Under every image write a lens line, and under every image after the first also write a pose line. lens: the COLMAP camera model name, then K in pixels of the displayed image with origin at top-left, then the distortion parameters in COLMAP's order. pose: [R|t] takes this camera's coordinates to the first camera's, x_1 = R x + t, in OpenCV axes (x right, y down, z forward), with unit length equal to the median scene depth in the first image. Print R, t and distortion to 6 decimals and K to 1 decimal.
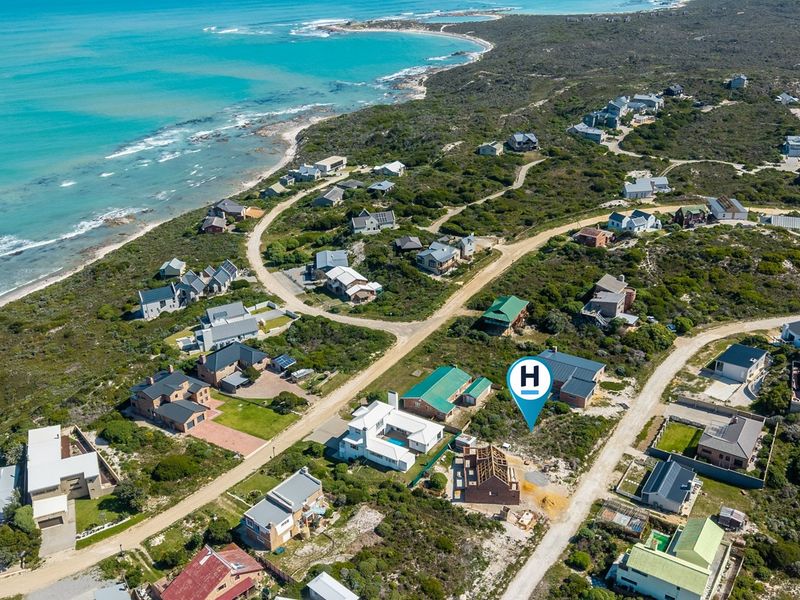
lens RADIAL K [[760.2, 0, 400.0], [0, 760.2, 300.0], [0, 0, 1]] dist [0.130363, -0.340025]
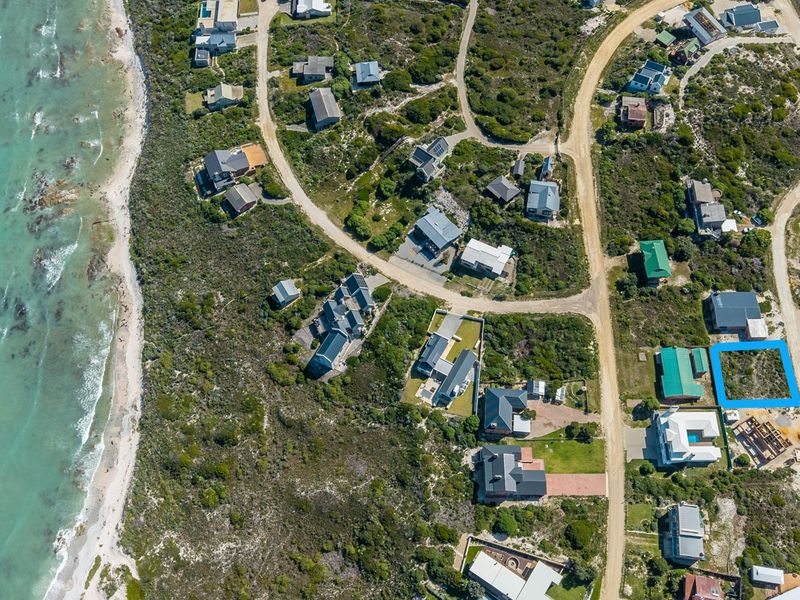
lens RADIAL K [[777.2, 0, 425.2], [0, 777.2, 288.4], [0, 0, 1]] dist [0.138807, -0.368554]
pose [[0.834120, -0.475872, 0.278909, -0.642946], [0.212966, 0.744289, 0.632992, -0.977396], [-0.508812, -0.468593, 0.722171, 0.276566]]
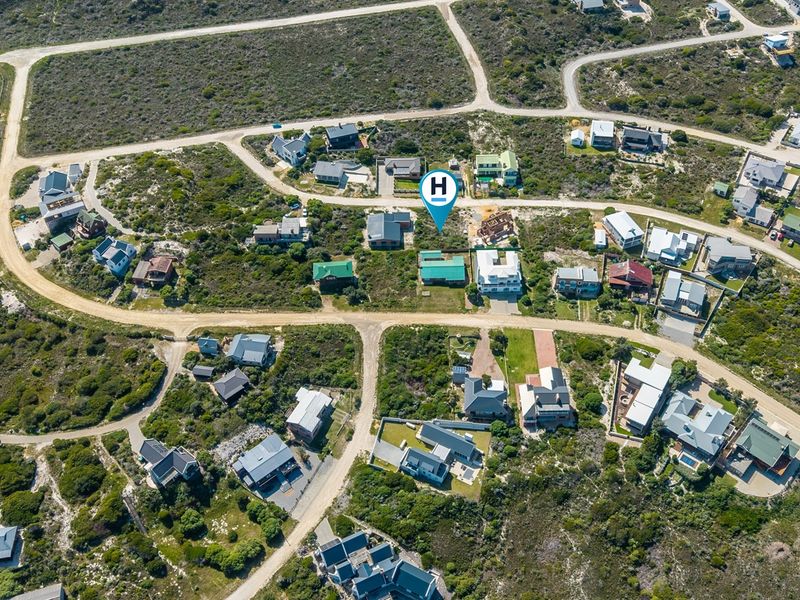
lens RADIAL K [[777.2, 0, 425.2], [0, 777.2, 288.4], [0, 0, 1]] dist [0.138807, -0.368554]
pose [[-0.568762, -0.582765, 0.580427, -0.880843], [0.359169, 0.458872, 0.812671, -1.181492], [-0.739937, 0.670688, -0.051678, 1.122642]]
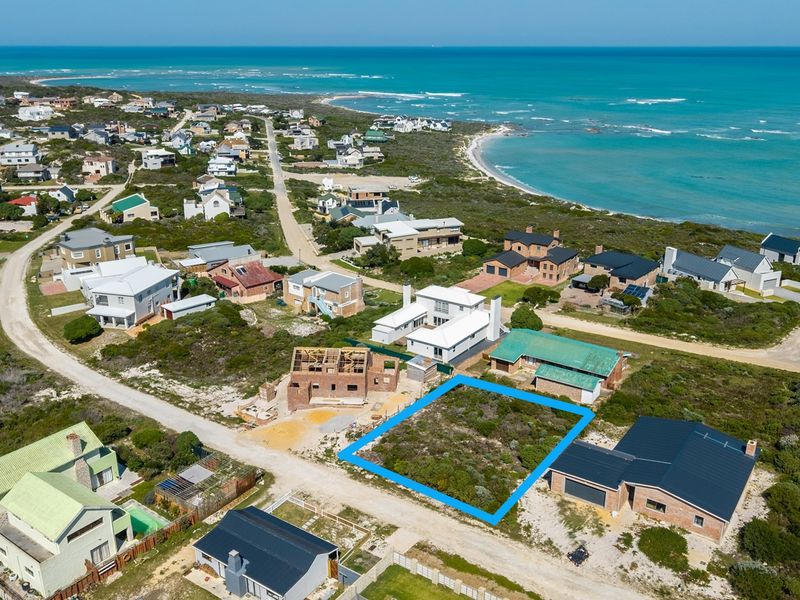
lens RADIAL K [[720.2, 0, 400.0], [0, 720.2, 300.0], [0, 0, 1]] dist [0.119430, -0.274082]
pose [[-0.037956, 0.350301, -0.935868, 0.578660], [-0.423987, 0.842417, 0.332518, -0.056779], [0.904873, 0.409417, 0.116549, 0.786549]]
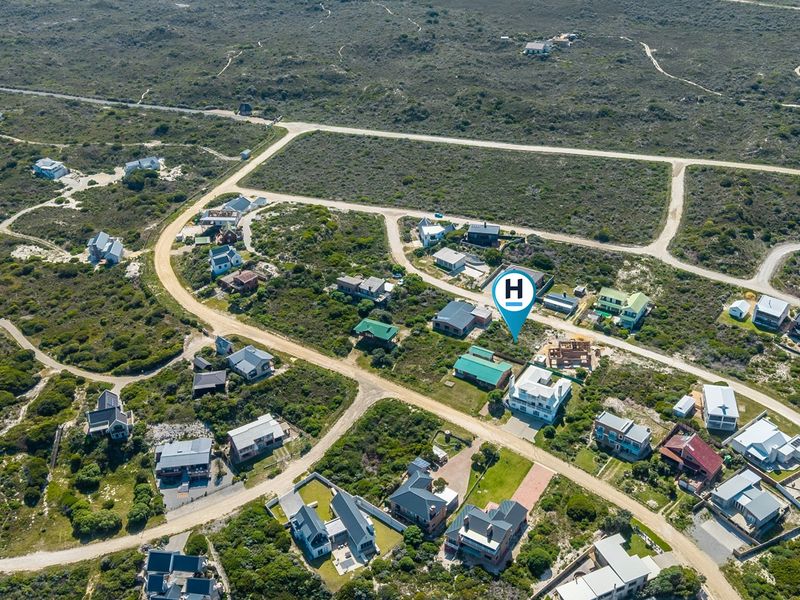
lens RADIAL K [[777.2, 0, 425.2], [0, 777.2, 288.4], [0, 0, 1]] dist [0.138807, -0.368554]
pose [[-0.025426, -0.495260, 0.868372, -1.109314], [0.437477, 0.775547, 0.455128, -0.691055], [-0.898870, 0.391465, 0.196946, 0.742309]]
